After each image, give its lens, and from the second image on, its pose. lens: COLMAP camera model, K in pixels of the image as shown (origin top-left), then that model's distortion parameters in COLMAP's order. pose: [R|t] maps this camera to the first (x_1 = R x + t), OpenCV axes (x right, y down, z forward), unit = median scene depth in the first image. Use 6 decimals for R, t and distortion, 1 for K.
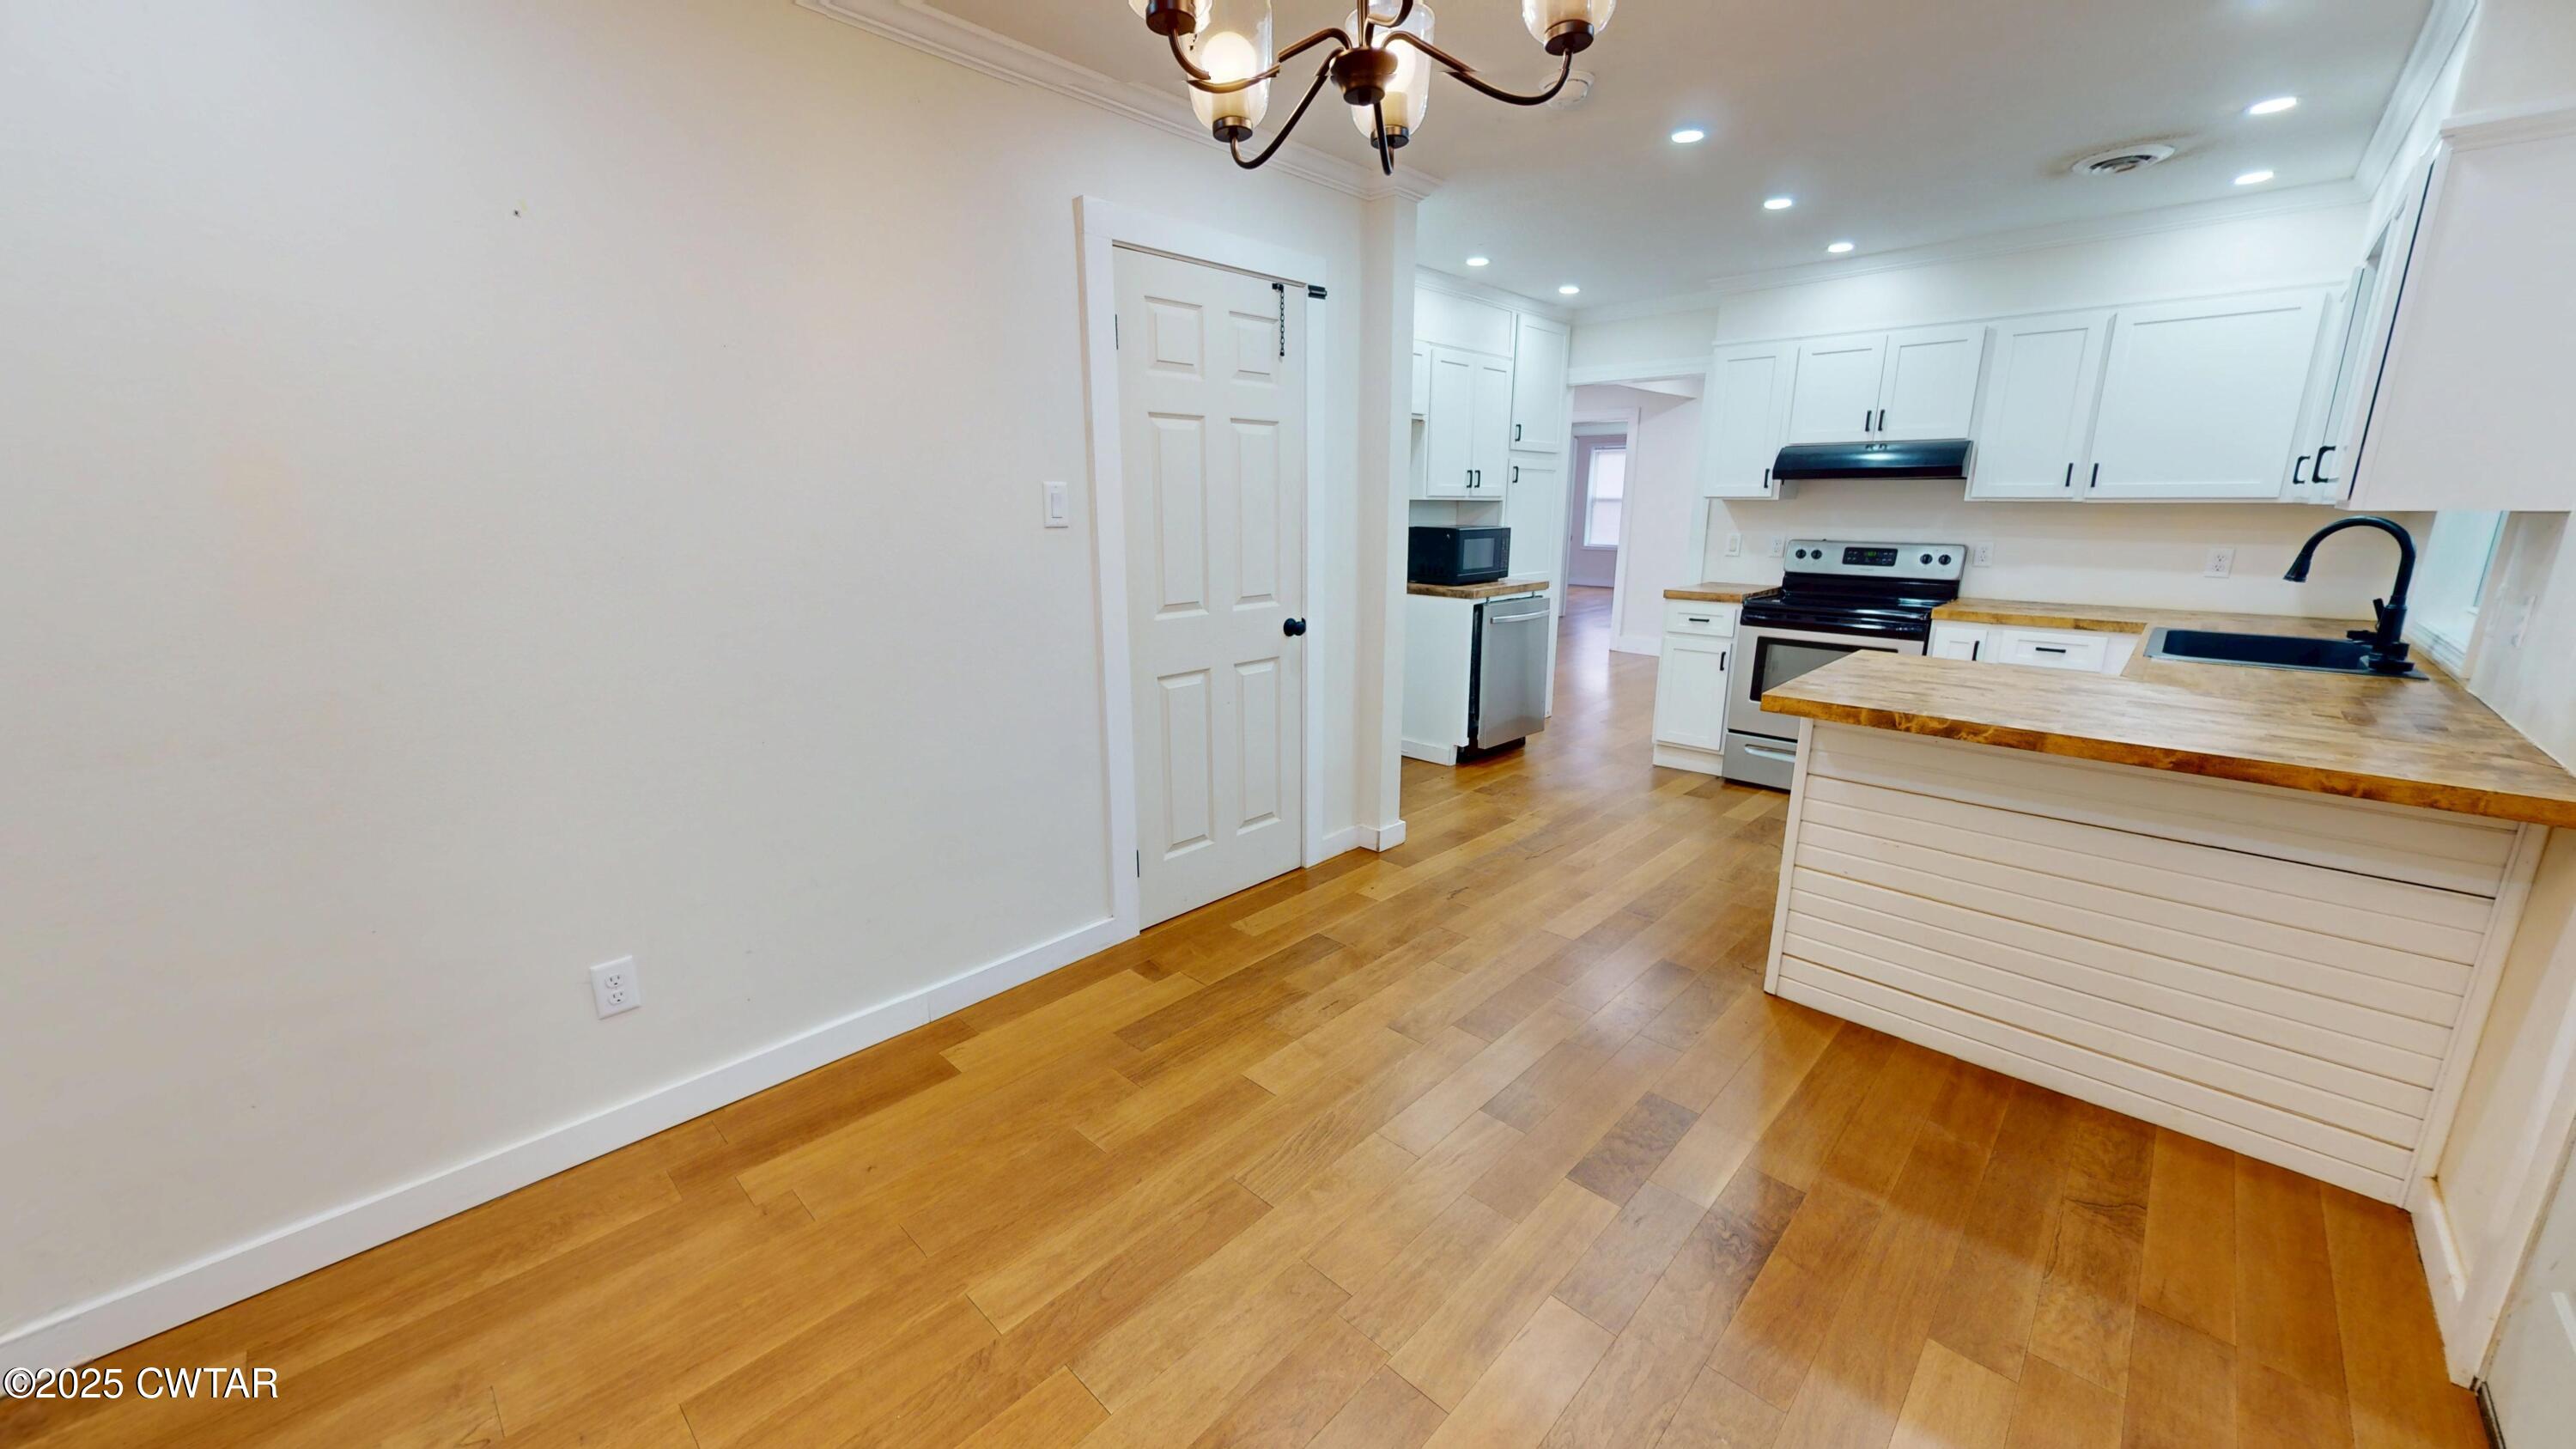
lens RADIAL K [[944.1, 0, 1298.9], [0, 944.1, 723.1], [0, 0, 1]] dist [0.002283, -0.000309]
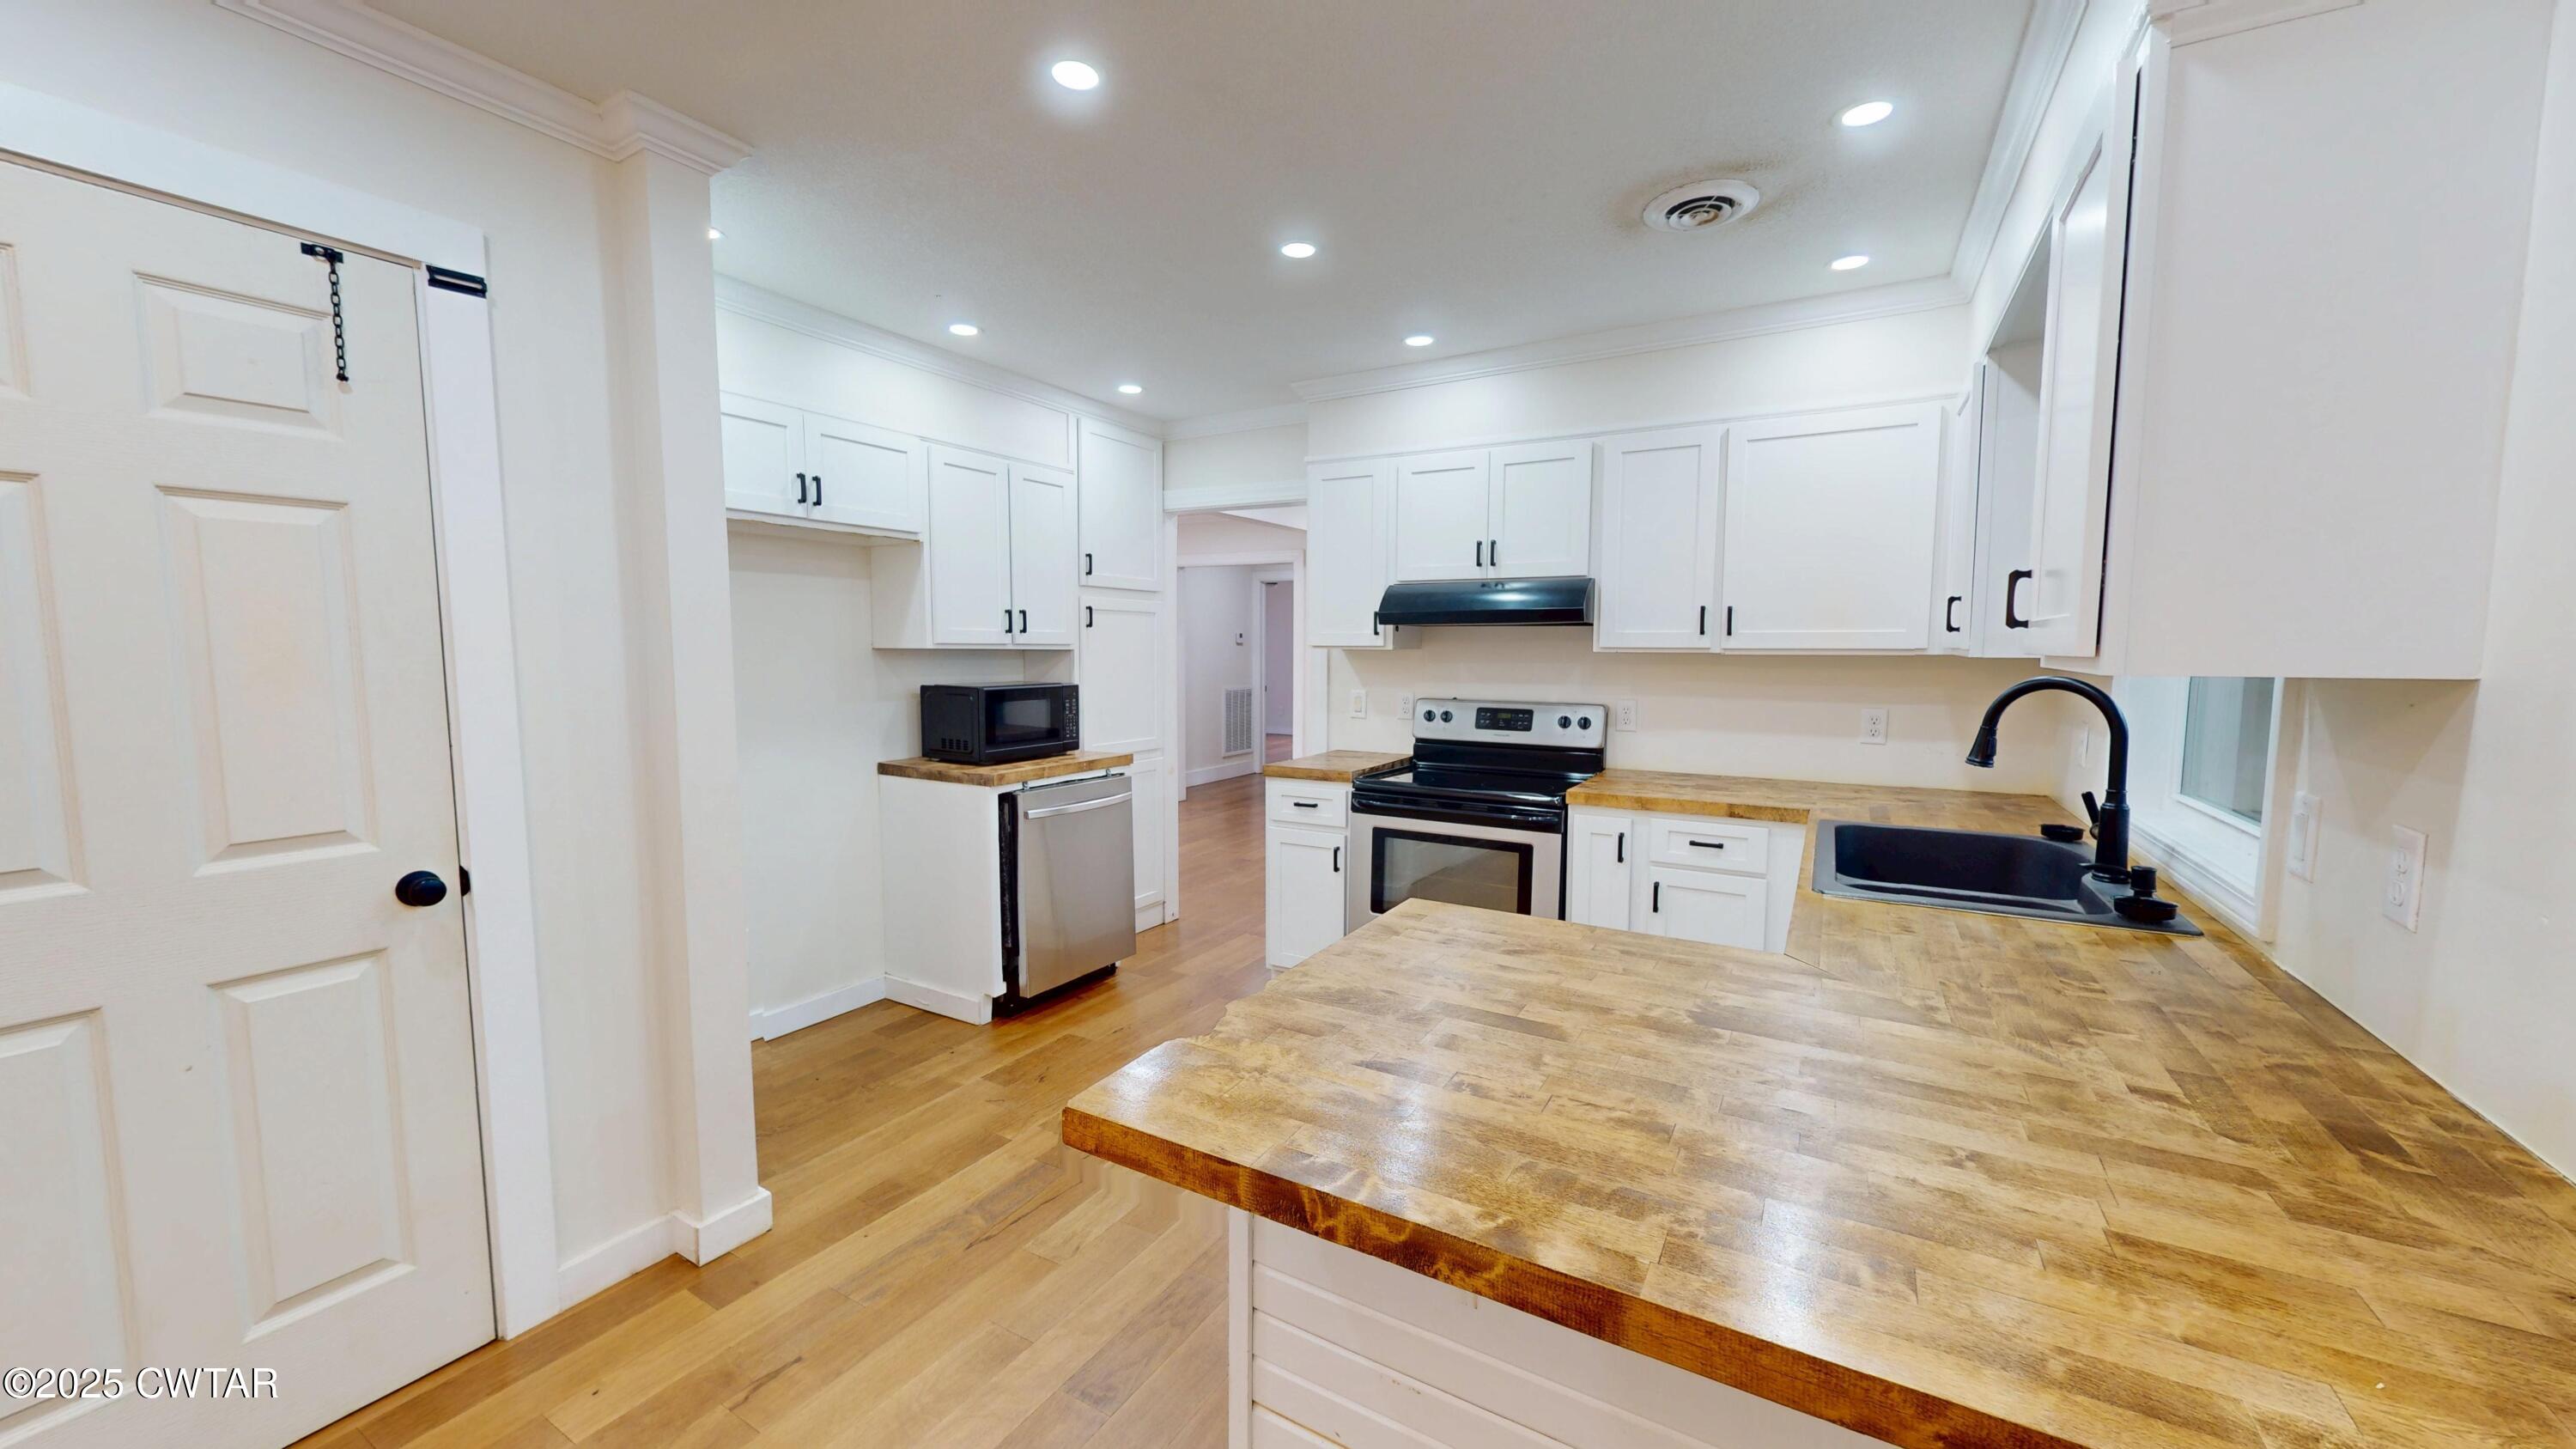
lens RADIAL K [[944.1, 0, 1292.7], [0, 944.1, 724.8], [0, 0, 1]] dist [0.002283, -0.000309]
pose [[0.973209, -0.016880, 0.229304, 0.290720], [0.051024, 0.988290, -0.143805, -0.077630], [-0.224191, 0.151653, 0.962673, 0.319577]]
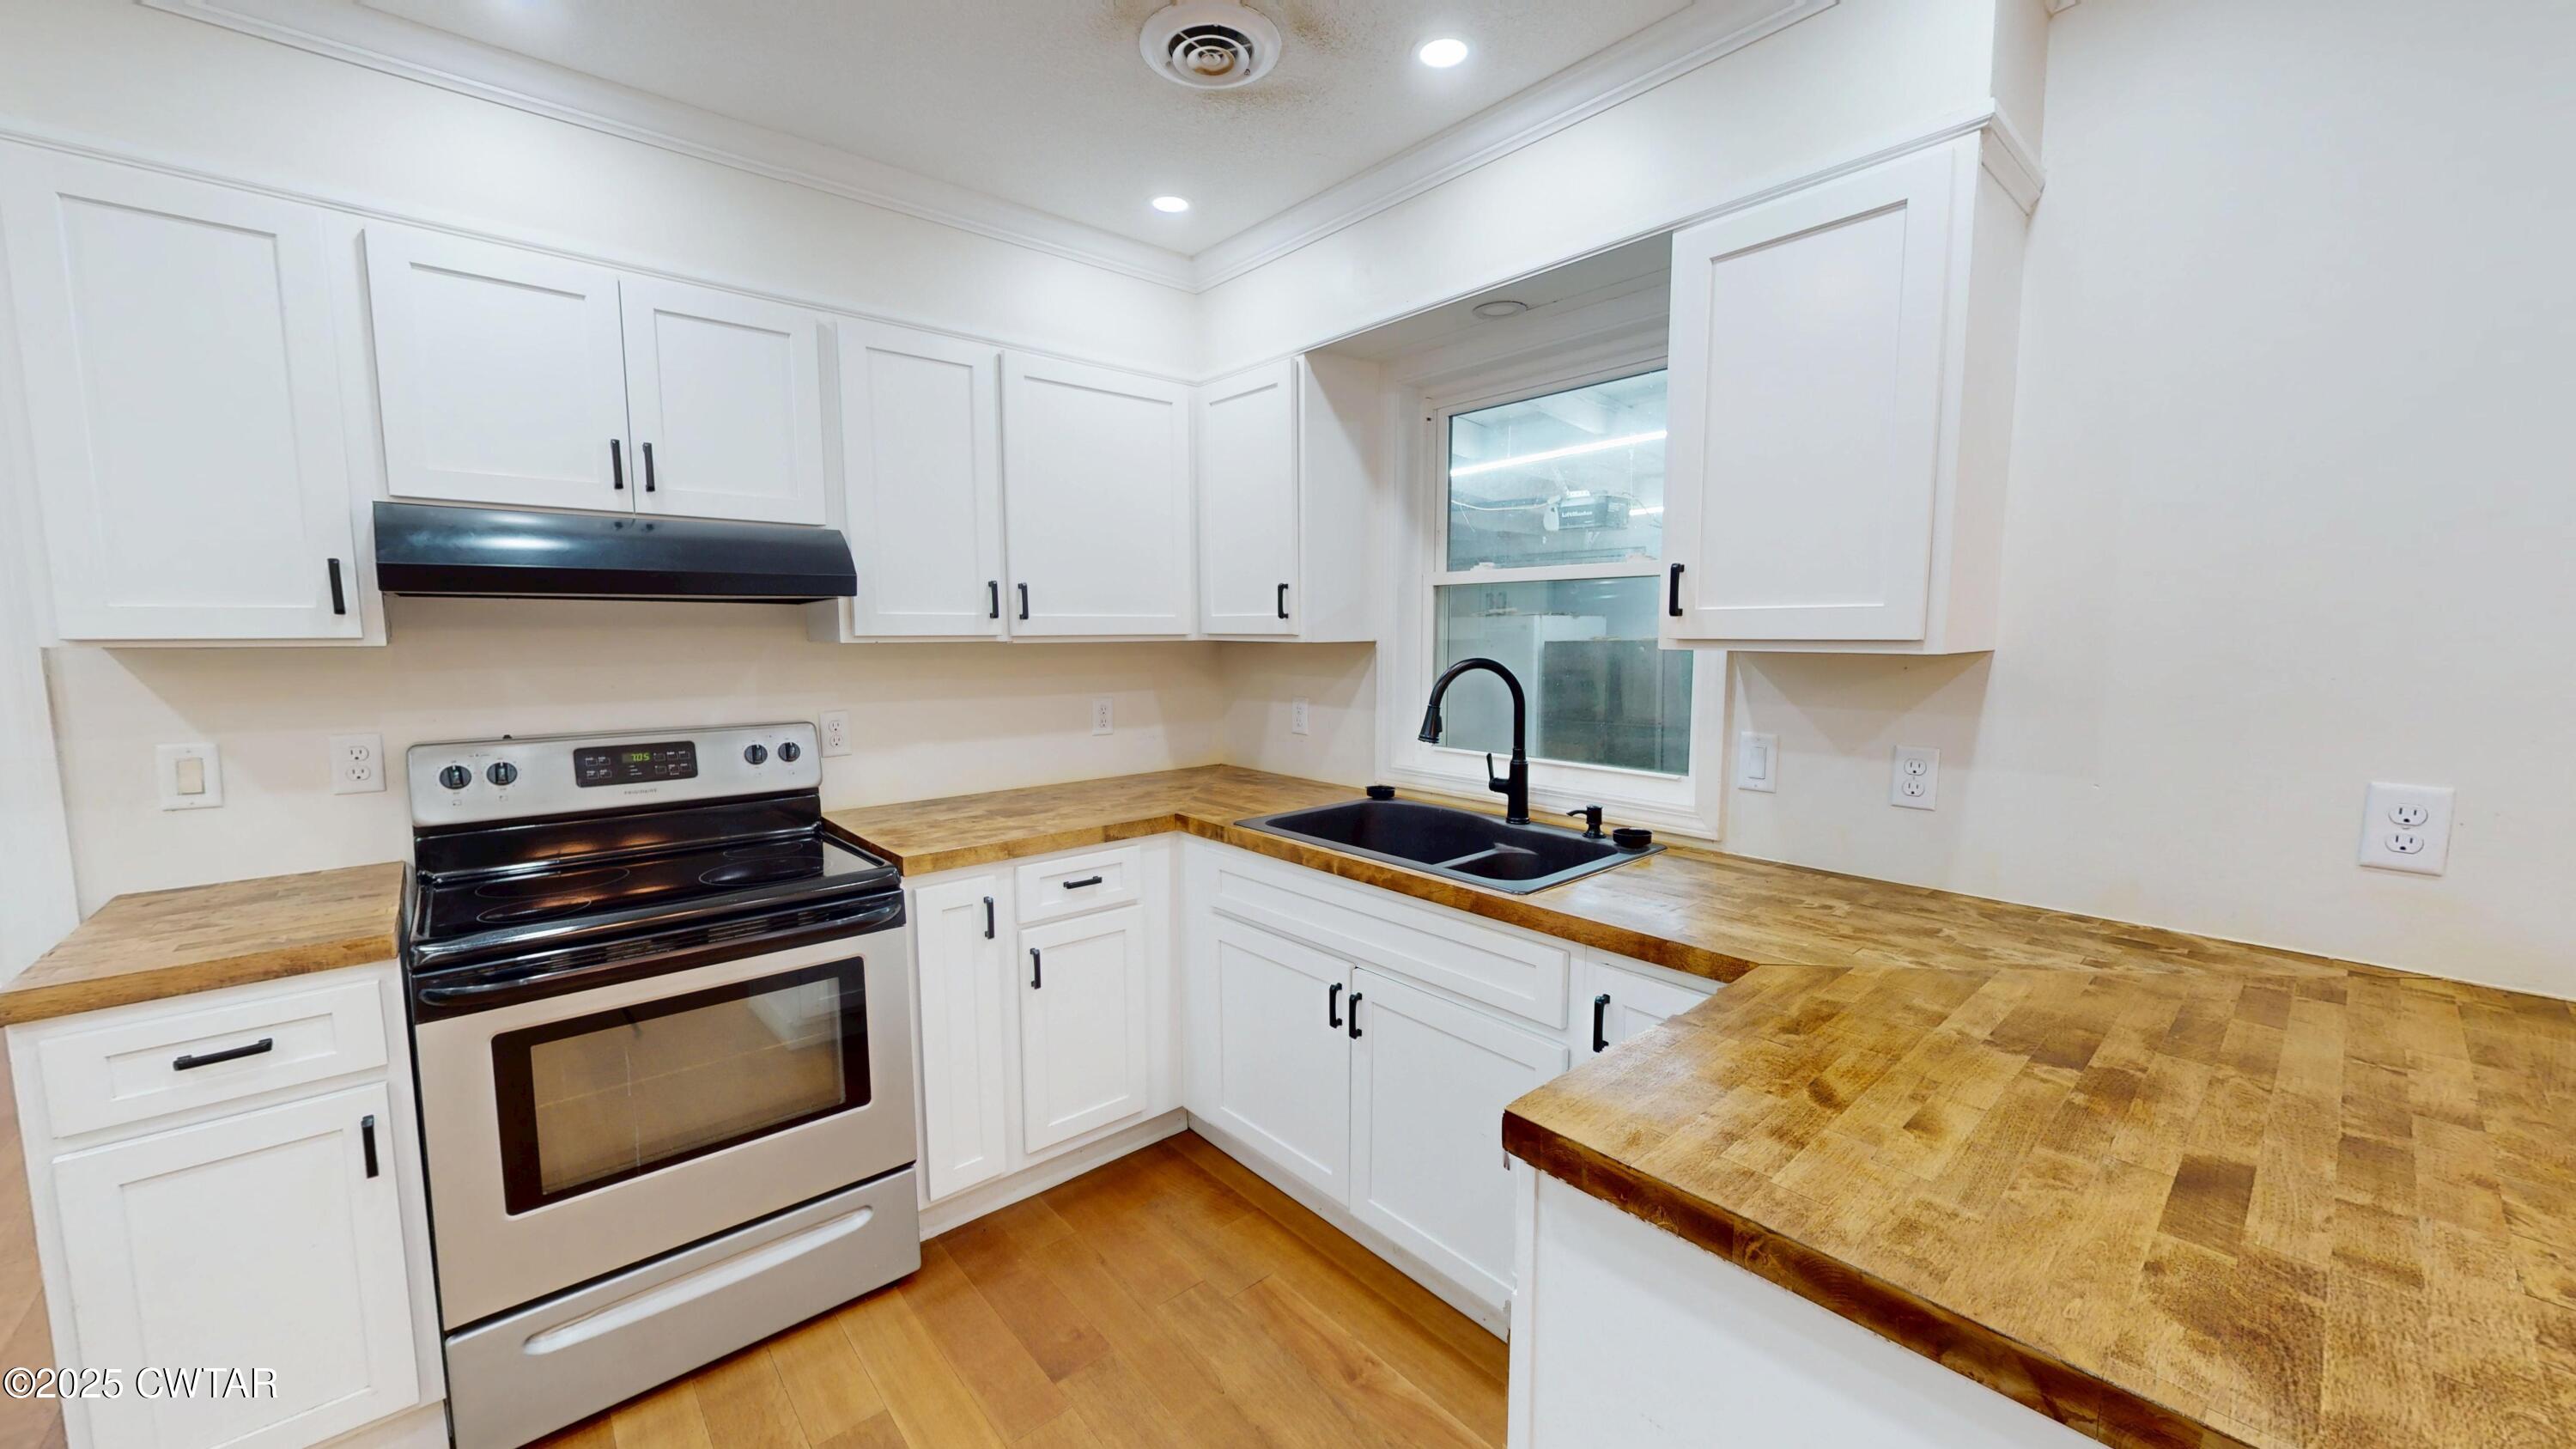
lens RADIAL K [[944.1, 0, 1286.2], [0, 944.1, 731.1], [0, 0, 1]] dist [0.002283, -0.000309]
pose [[0.098027, -0.106988, 0.989416, 0.214141], [0.235164, 0.968538, 0.081431, -0.182617], [-0.967000, 0.224693, 0.120103, 0.750502]]
